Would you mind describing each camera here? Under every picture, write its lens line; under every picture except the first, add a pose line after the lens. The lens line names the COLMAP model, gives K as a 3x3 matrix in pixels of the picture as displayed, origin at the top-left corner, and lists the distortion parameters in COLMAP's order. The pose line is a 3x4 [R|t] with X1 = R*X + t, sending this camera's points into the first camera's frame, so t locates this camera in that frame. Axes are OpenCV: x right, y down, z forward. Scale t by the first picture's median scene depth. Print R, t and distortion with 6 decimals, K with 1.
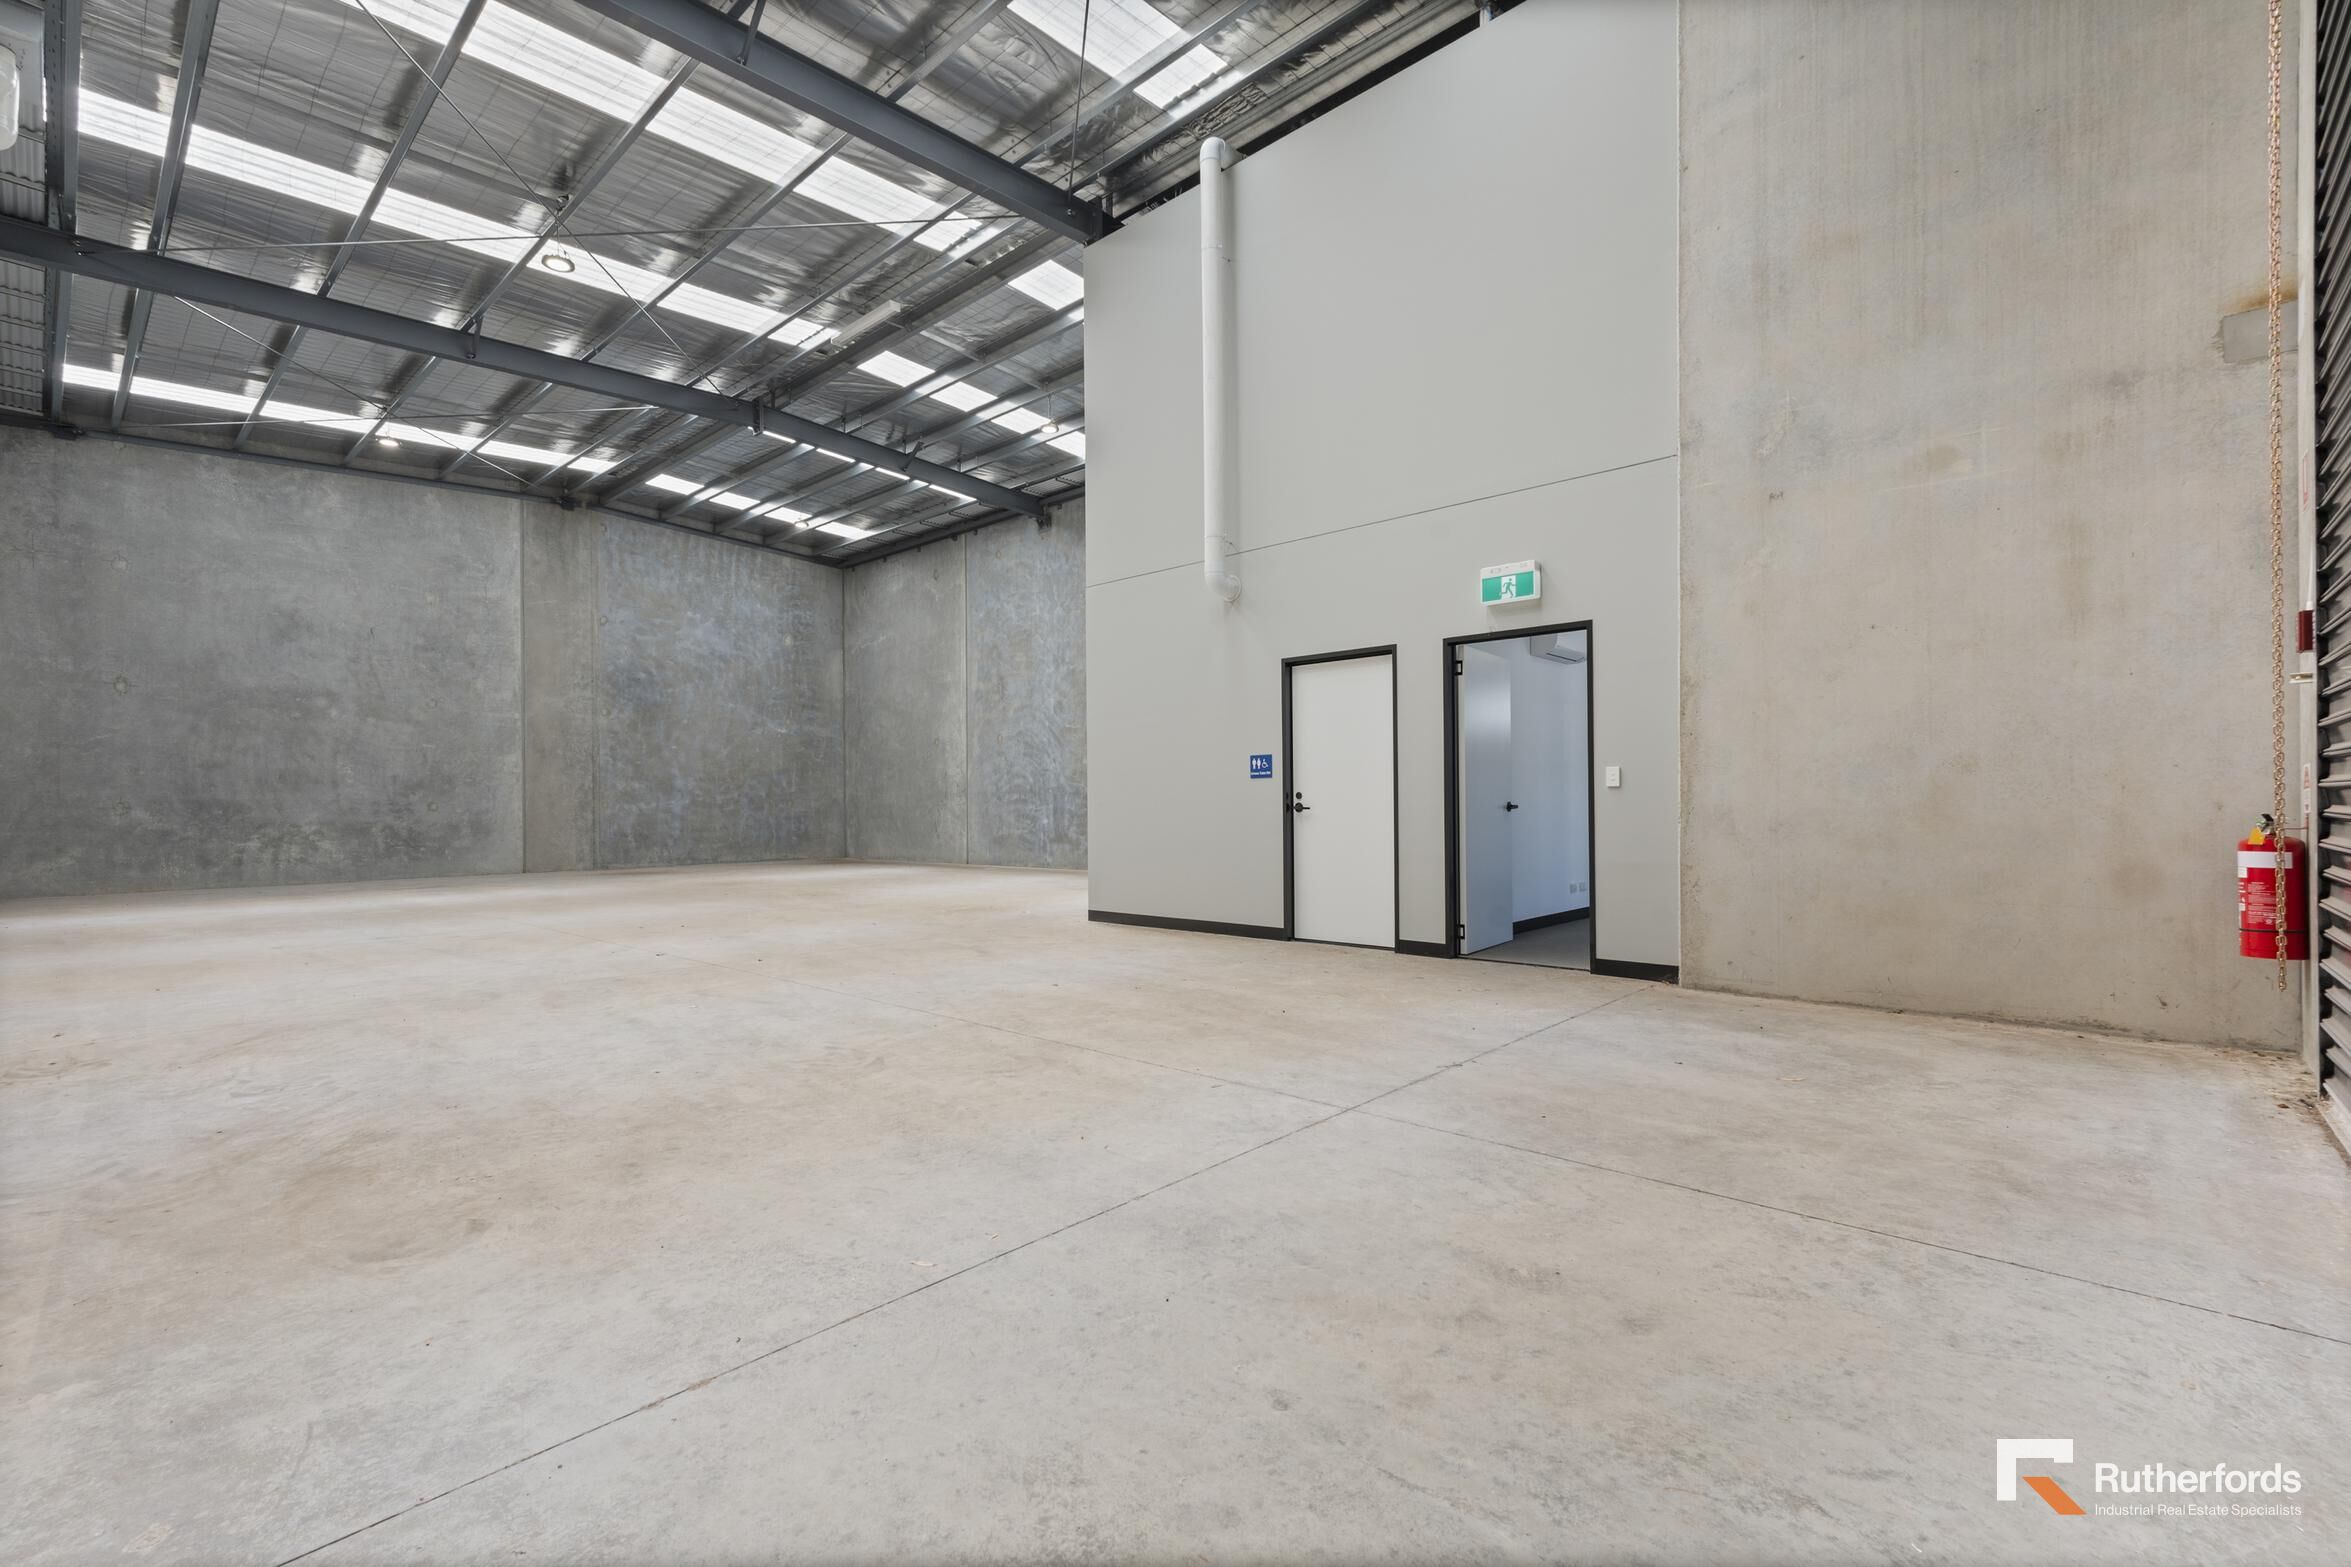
lens RADIAL K [[1025.9, 0, 1175.5], [0, 1025.9, 783.5], [0, 0, 1]] dist [0.008476, 0.000123]
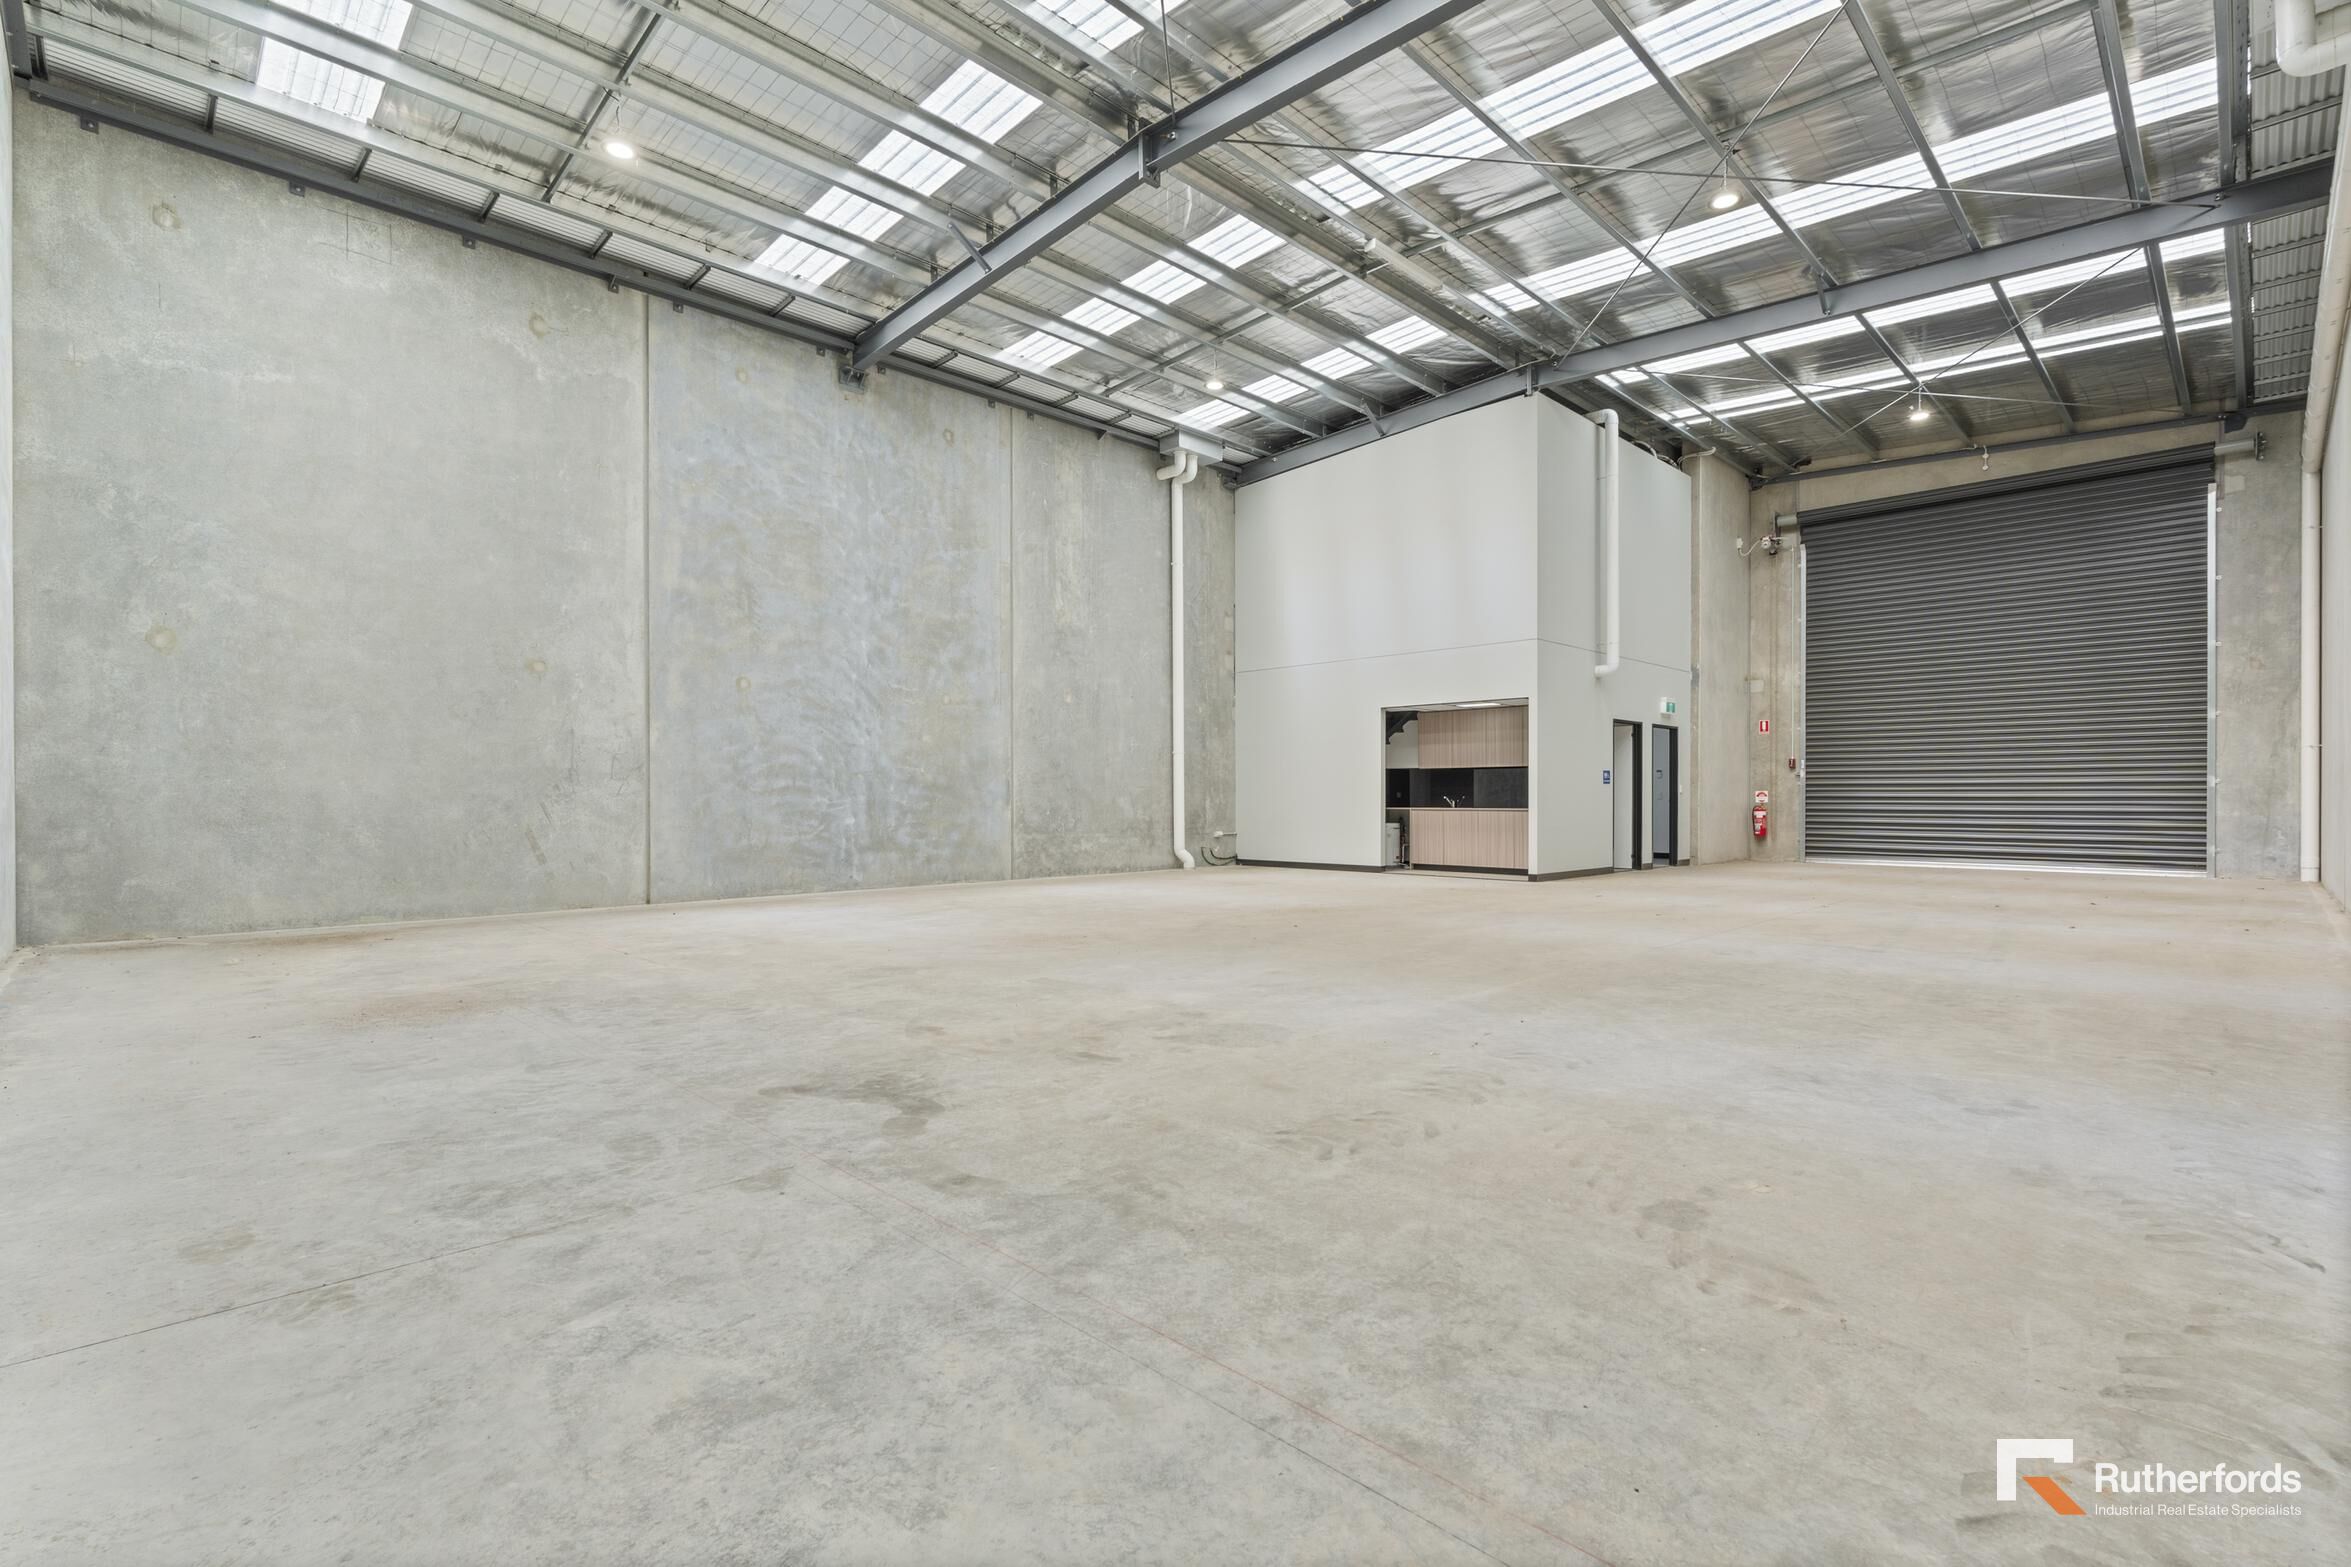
lens RADIAL K [[1077.6, 0, 1179.6], [0, 1077.6, 799.5], [0, 0, 1]] dist [-0.003062, -0.000240]
pose [[0.044382, 0.007437, 0.998987, -0.839704], [-0.021110, 0.999756, -0.006505, 0.023214], [-0.998792, -0.020800, 0.044528, 0.765265]]
